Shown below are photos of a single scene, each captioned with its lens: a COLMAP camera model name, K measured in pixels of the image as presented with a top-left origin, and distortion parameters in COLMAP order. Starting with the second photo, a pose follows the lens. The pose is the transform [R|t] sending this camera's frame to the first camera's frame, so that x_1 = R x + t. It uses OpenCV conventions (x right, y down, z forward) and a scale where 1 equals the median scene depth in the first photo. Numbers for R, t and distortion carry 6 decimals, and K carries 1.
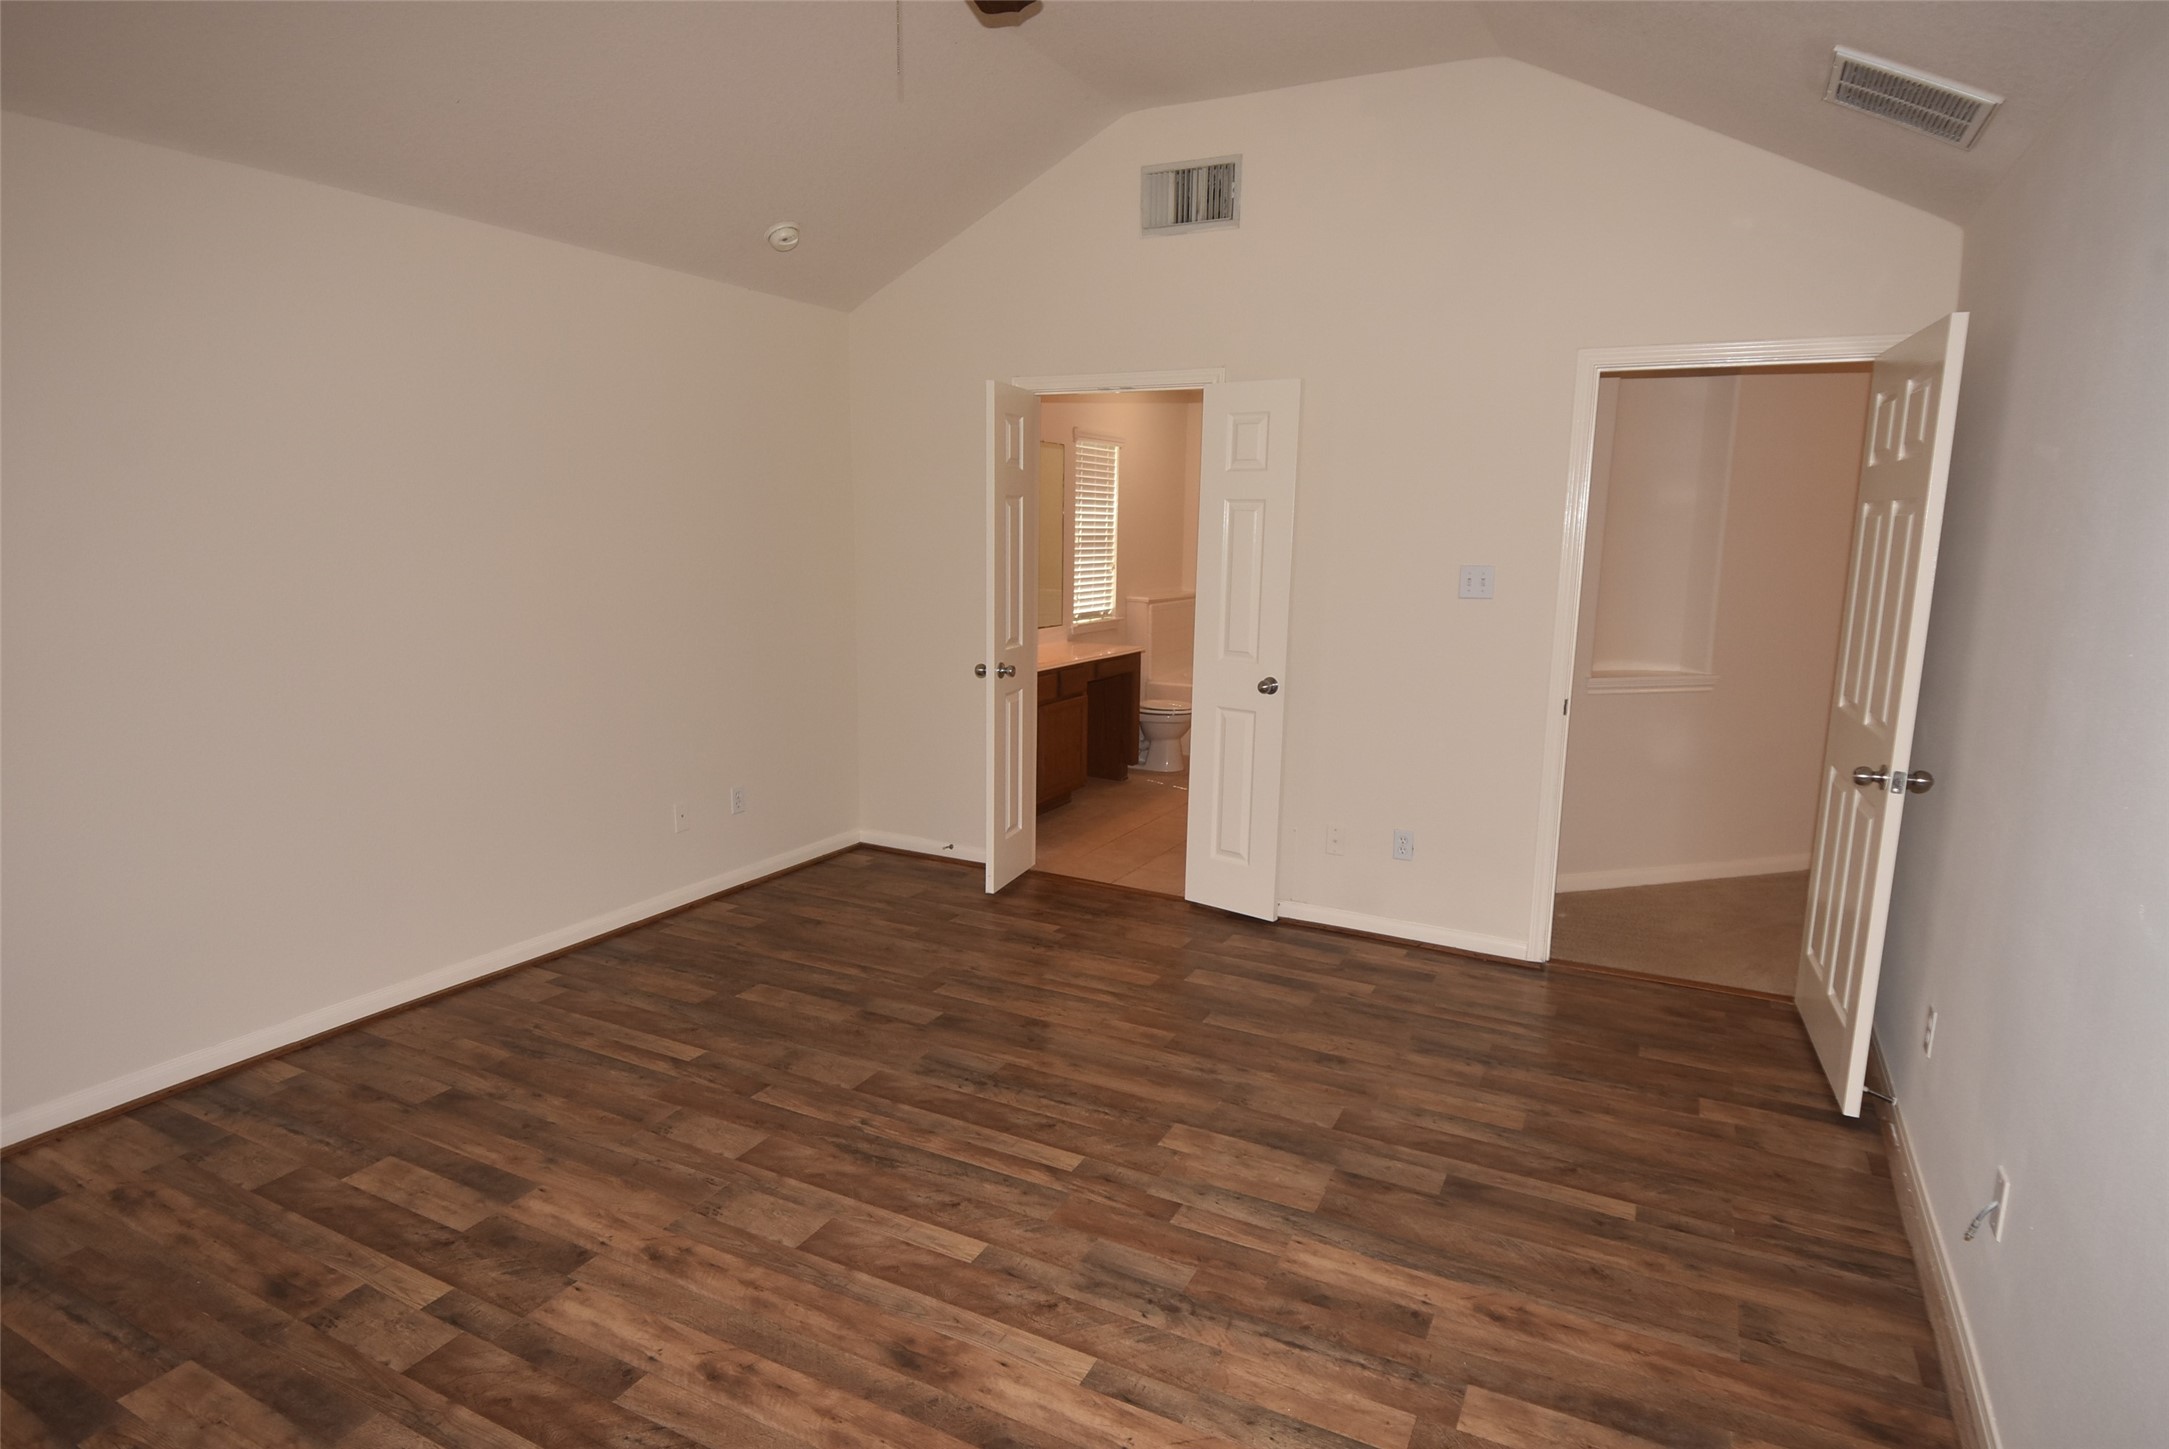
lens RADIAL K [[1168.7, 0, 1092.5], [0, 1168.7, 728.9], [0, 0, 1]] dist [0.020853, -0.032201]
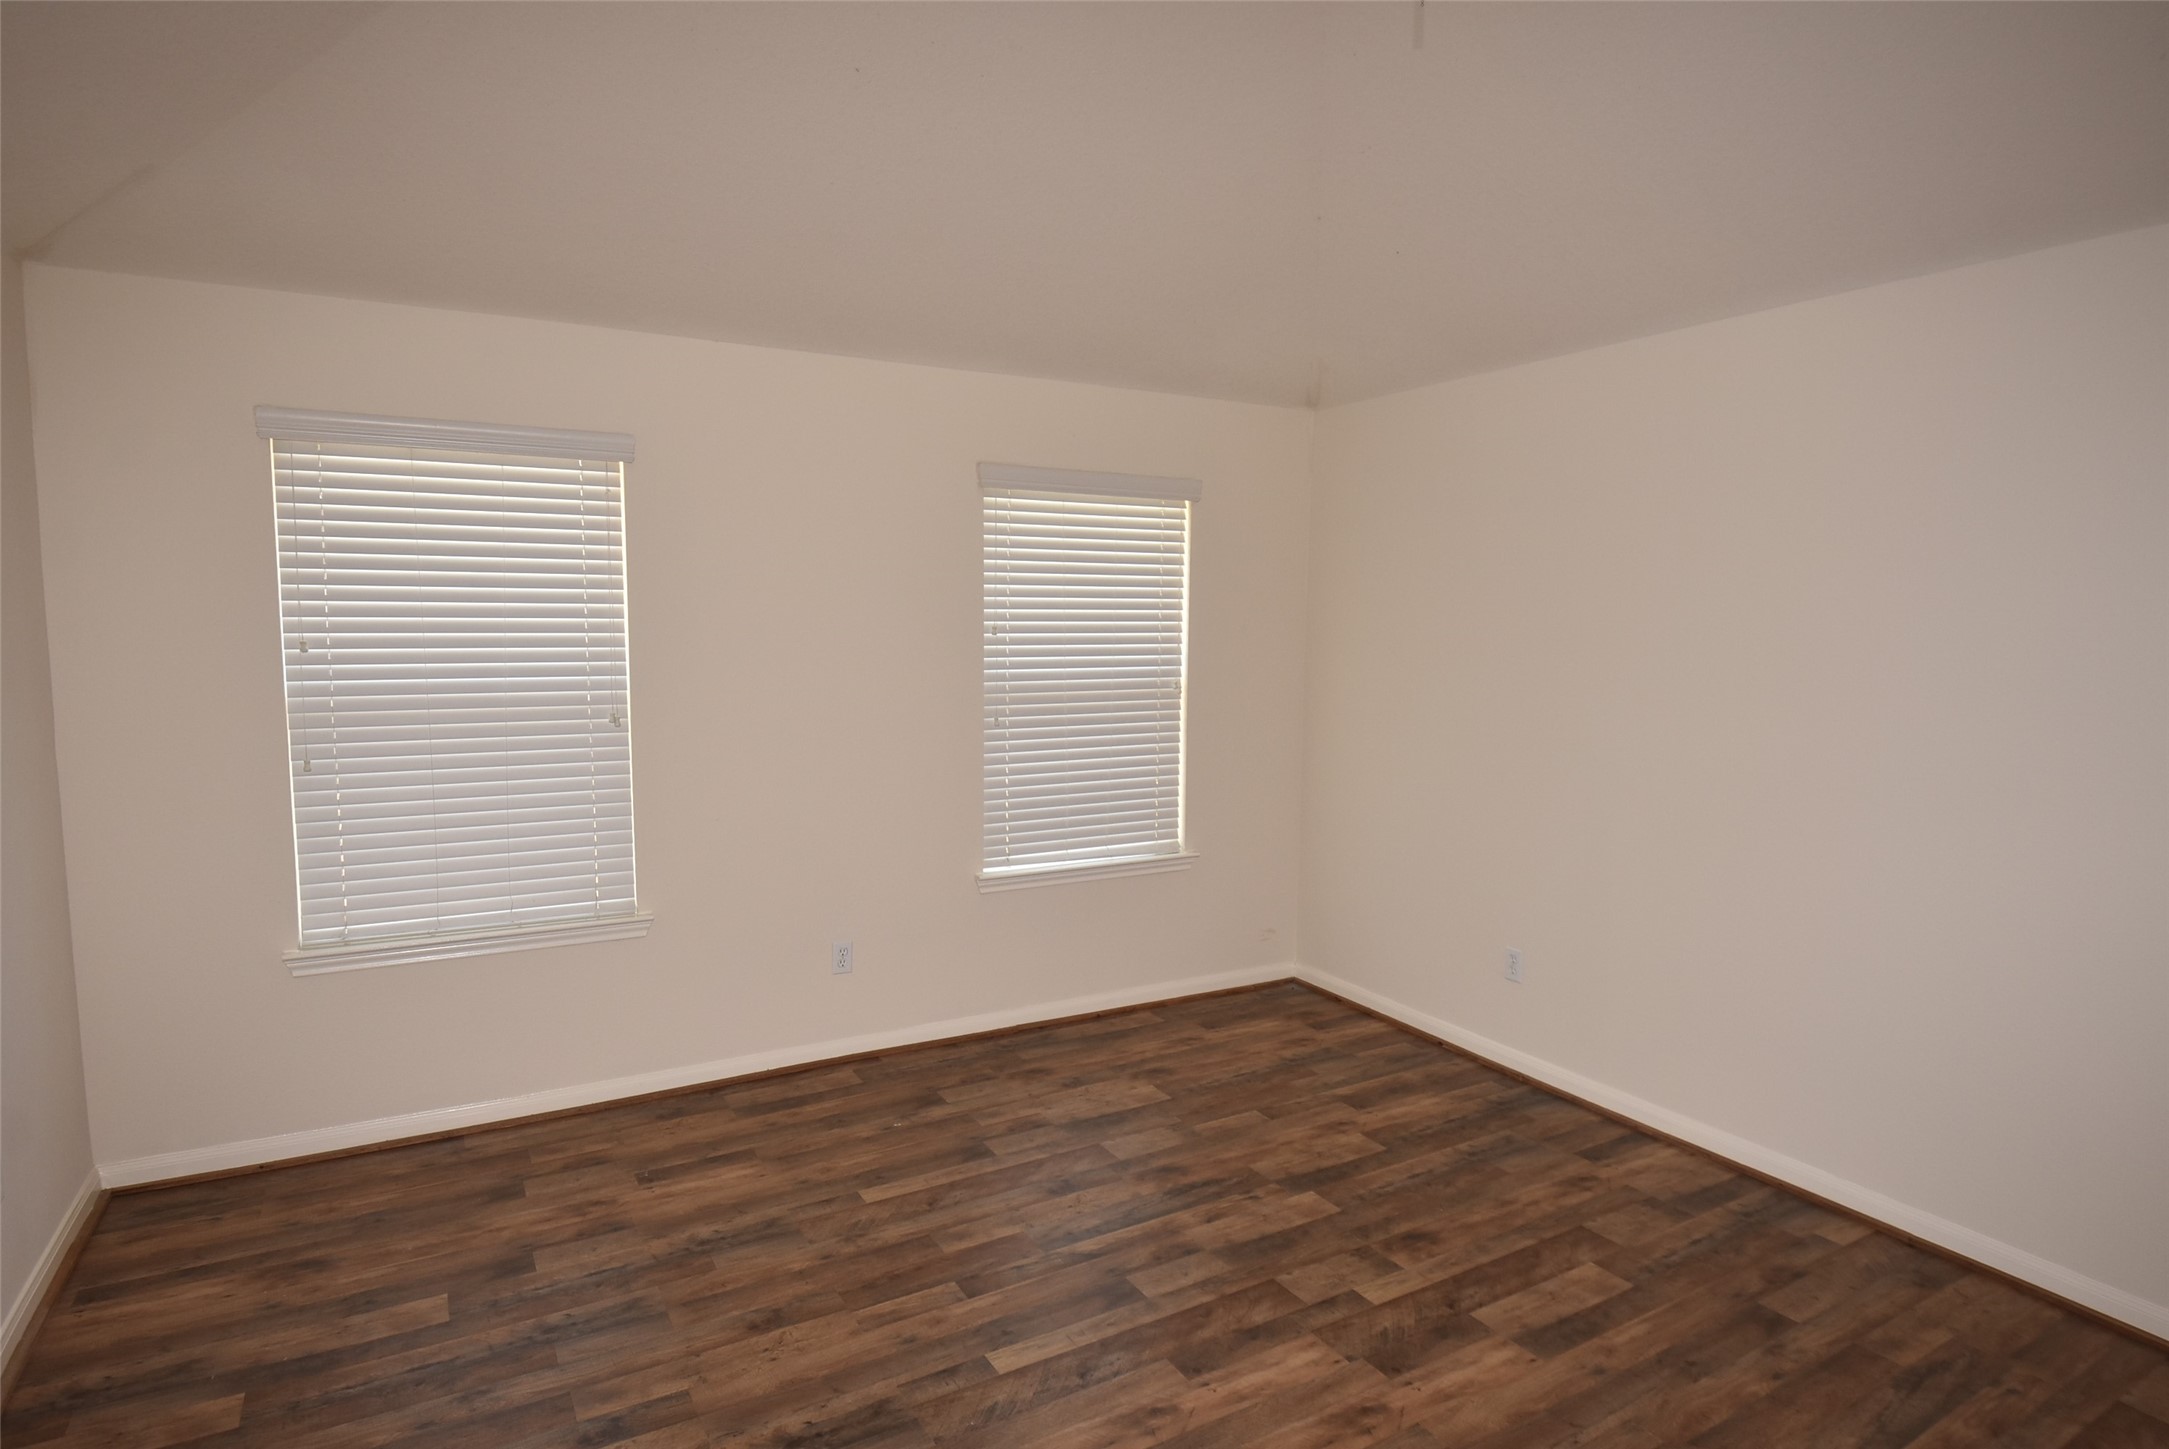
lens RADIAL K [[1168.7, 0, 1092.5], [0, 1168.7, 728.9], [0, 0, 1]] dist [0.020853, -0.032201]
pose [[-0.536893, 0.056376, -0.841764, 0.466908], [-0.167642, 0.970738, 0.171940, -0.189124], [0.826826, 0.233429, -0.511732, 1.084125]]
